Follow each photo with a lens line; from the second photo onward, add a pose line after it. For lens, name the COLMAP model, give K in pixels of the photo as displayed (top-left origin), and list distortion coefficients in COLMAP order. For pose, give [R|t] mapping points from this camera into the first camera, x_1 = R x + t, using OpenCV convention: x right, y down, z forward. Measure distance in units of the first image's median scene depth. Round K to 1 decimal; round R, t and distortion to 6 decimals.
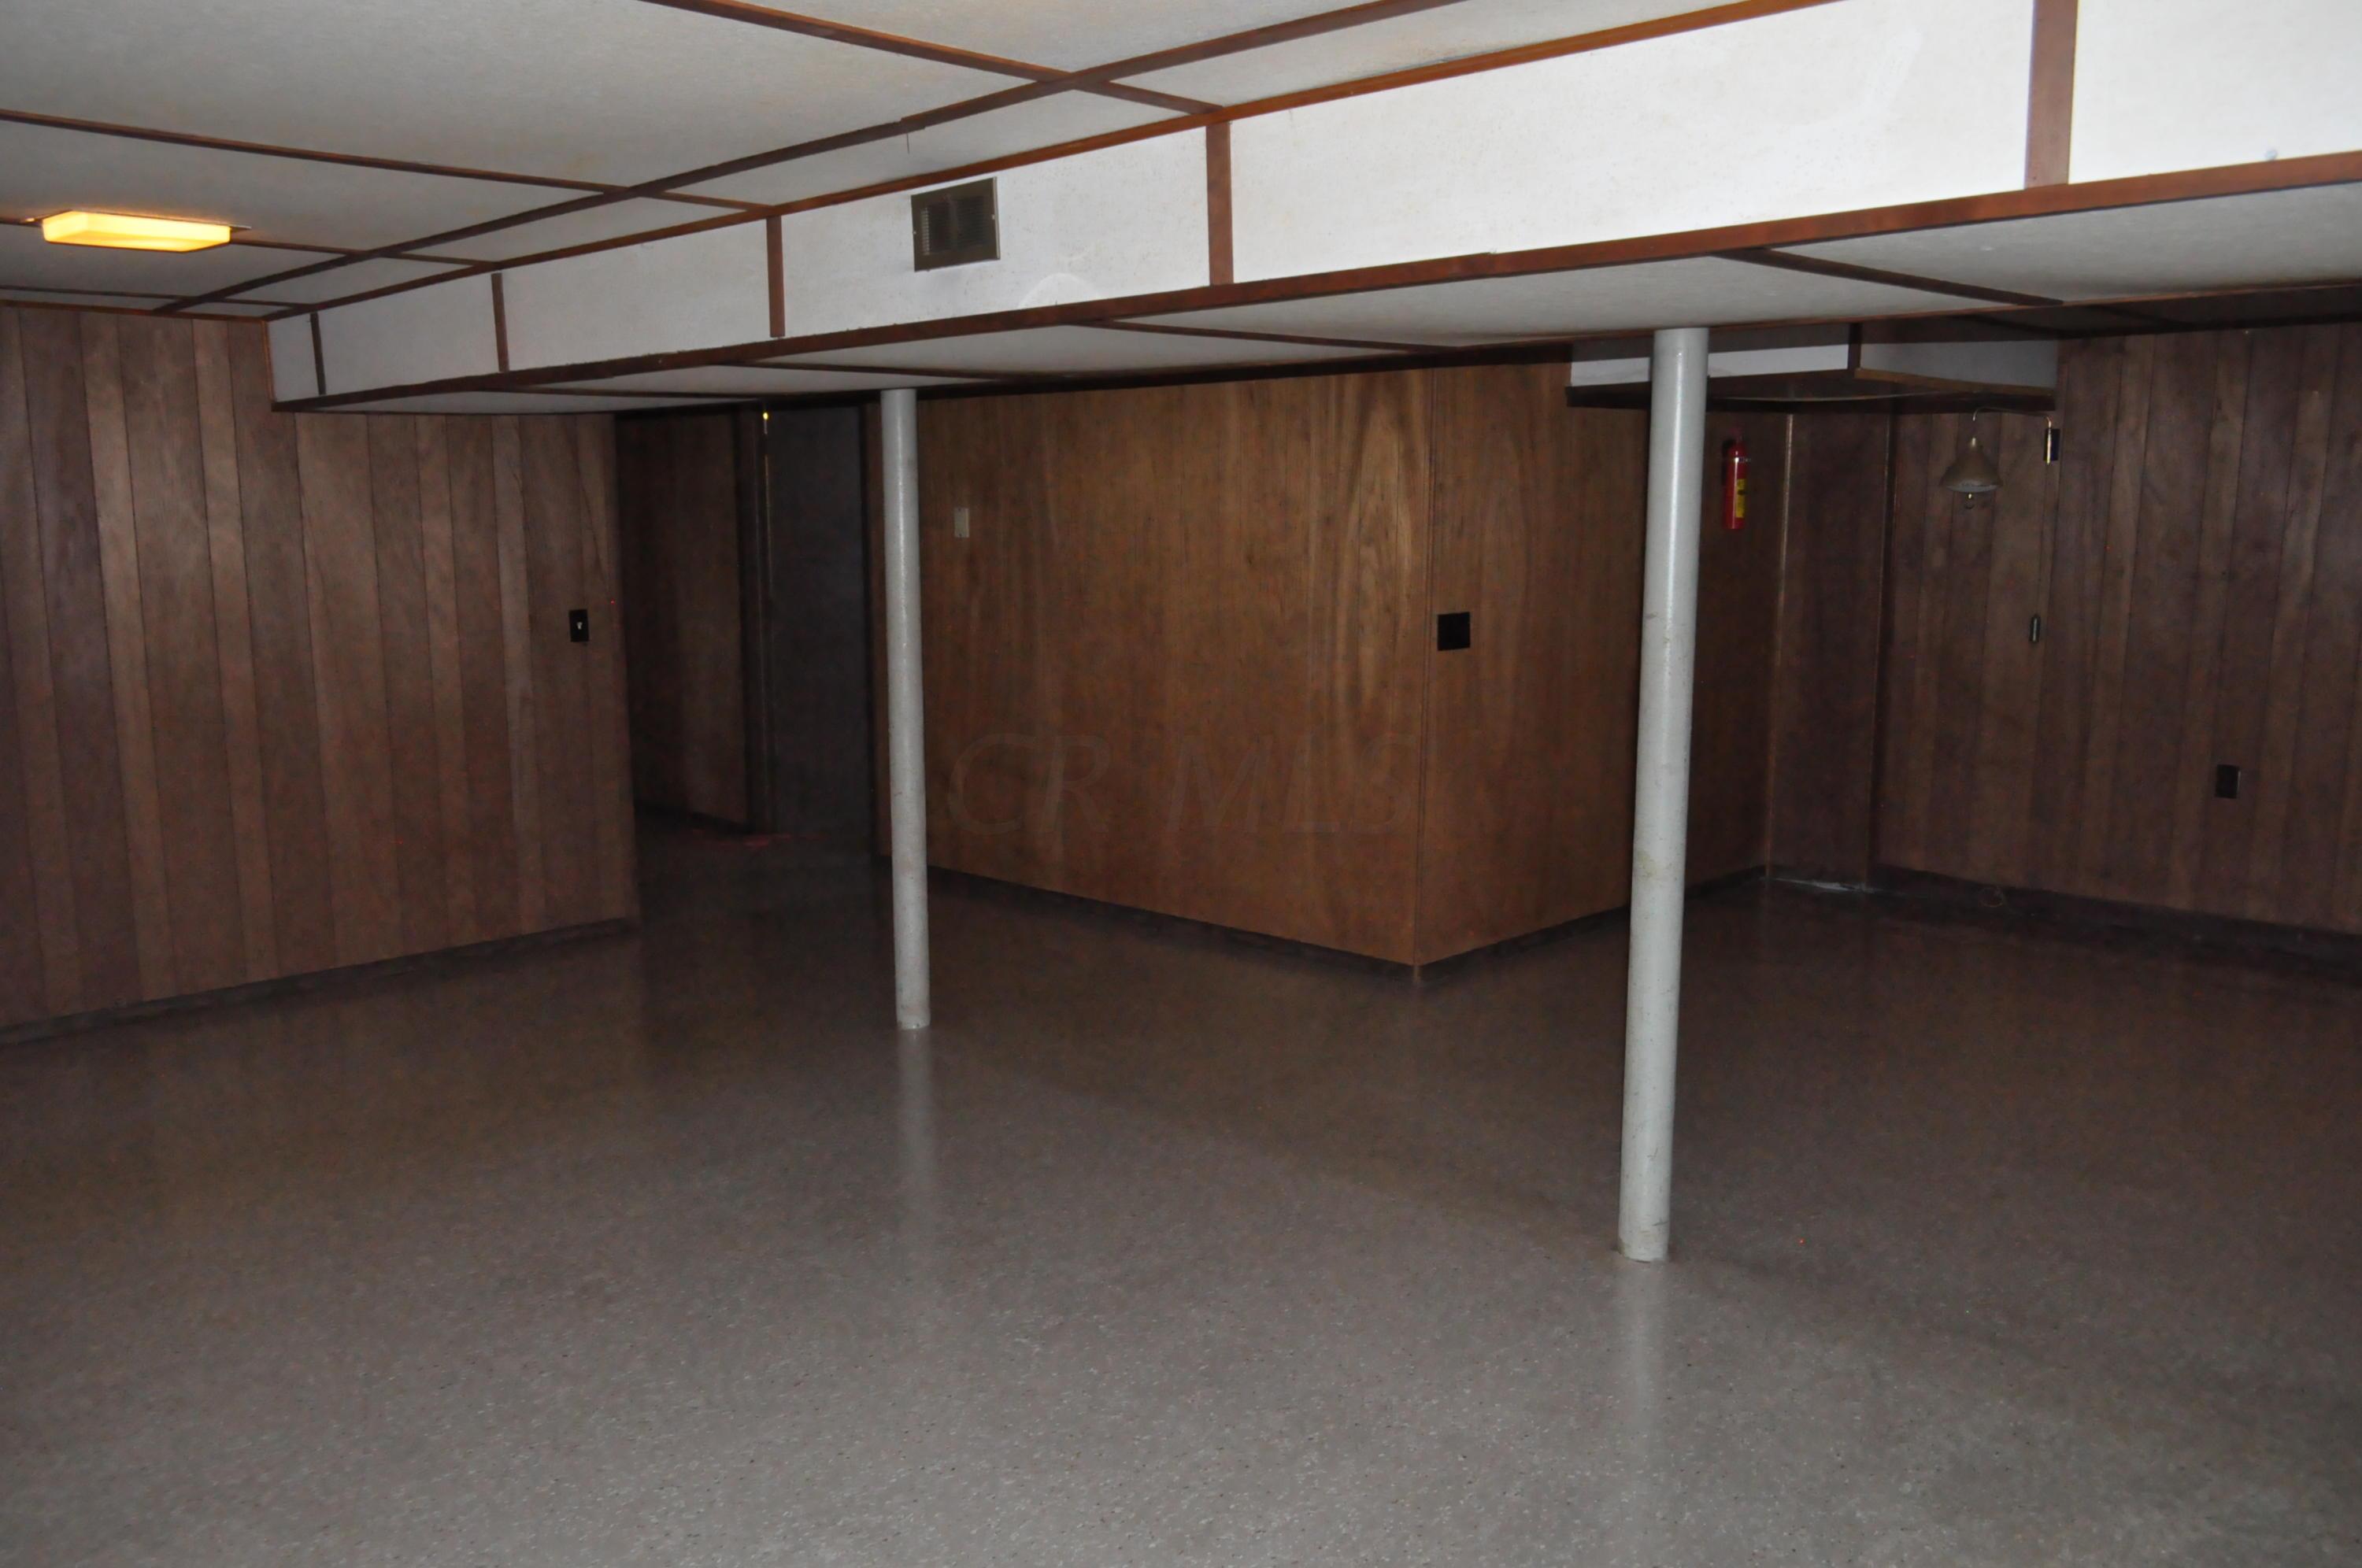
lens RADIAL K [[1821.2, 0, 1172.6], [0, 1821.2, 785.7], [0, 0, 1]] dist [-0.024957, 0.011918]
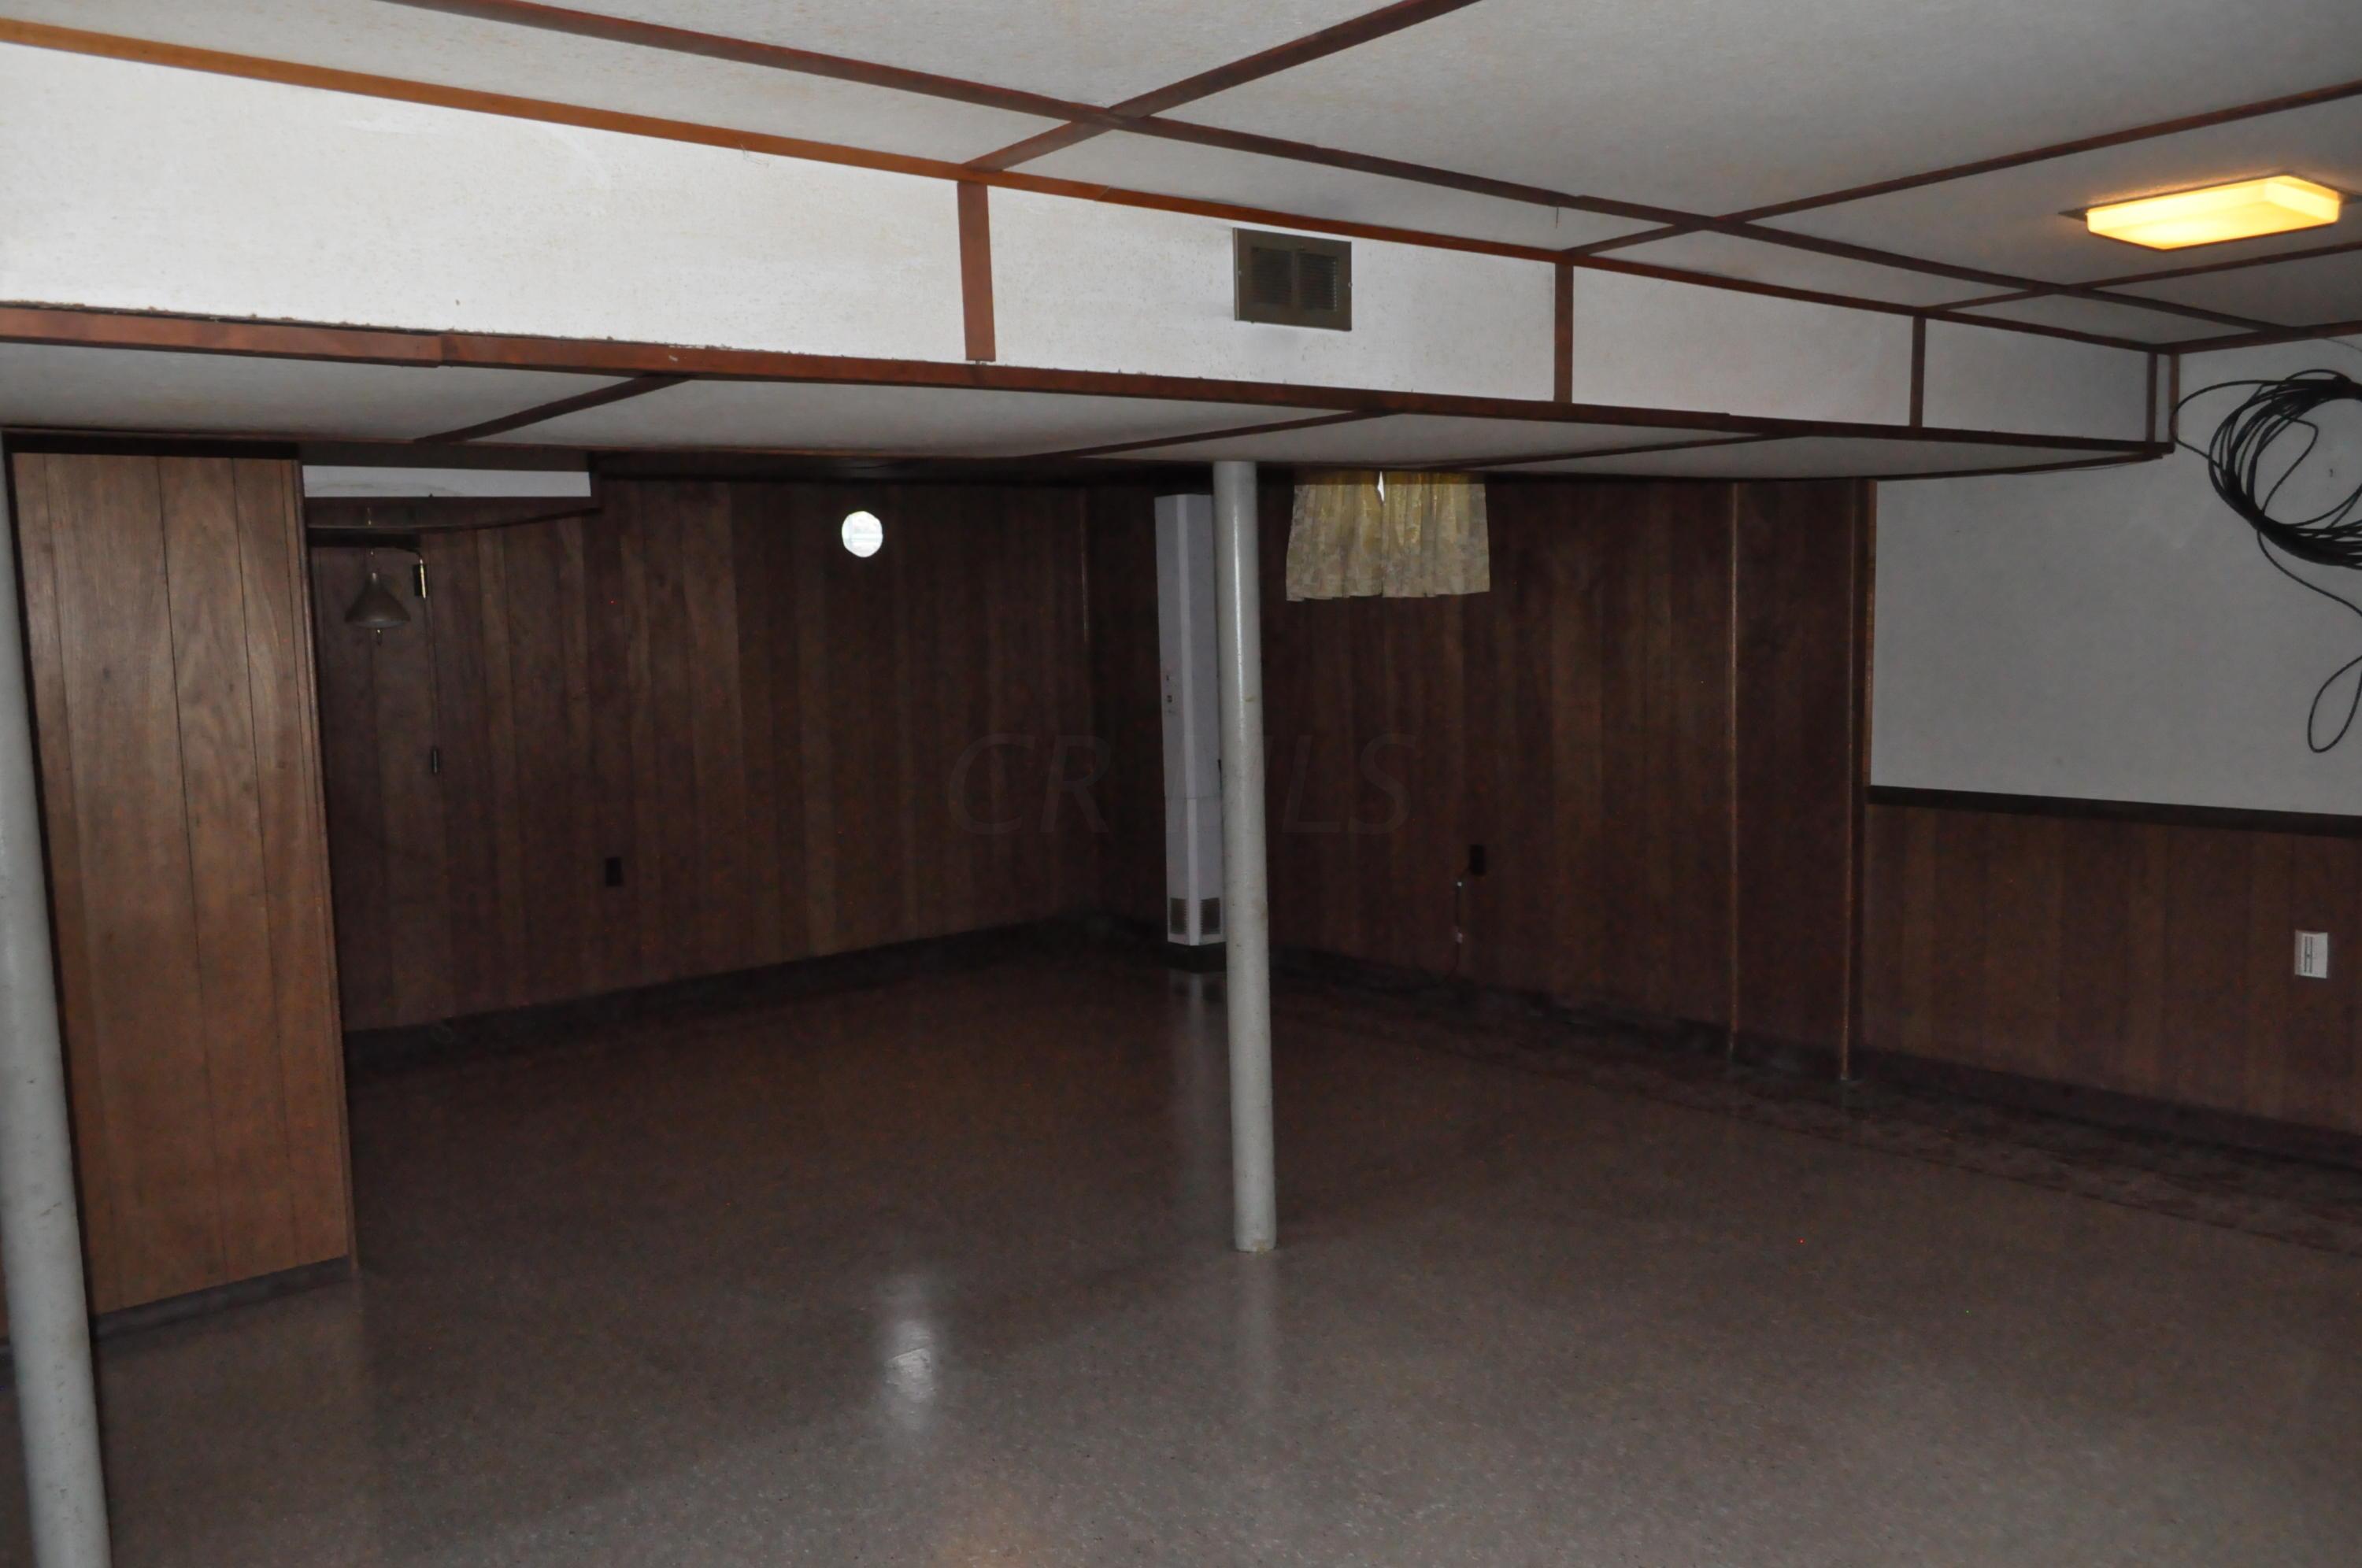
lens RADIAL K [[1821.2, 0, 1173.5], [0, 1821.2, 782.5], [0, 0, 1]] dist [-0.024957, 0.011918]
pose [[0.100137, -0.094599, 0.990466, -0.841307], [0.187798, 0.979374, 0.074553, -0.126429], [-0.977090, 0.178542, 0.115838, 0.839768]]
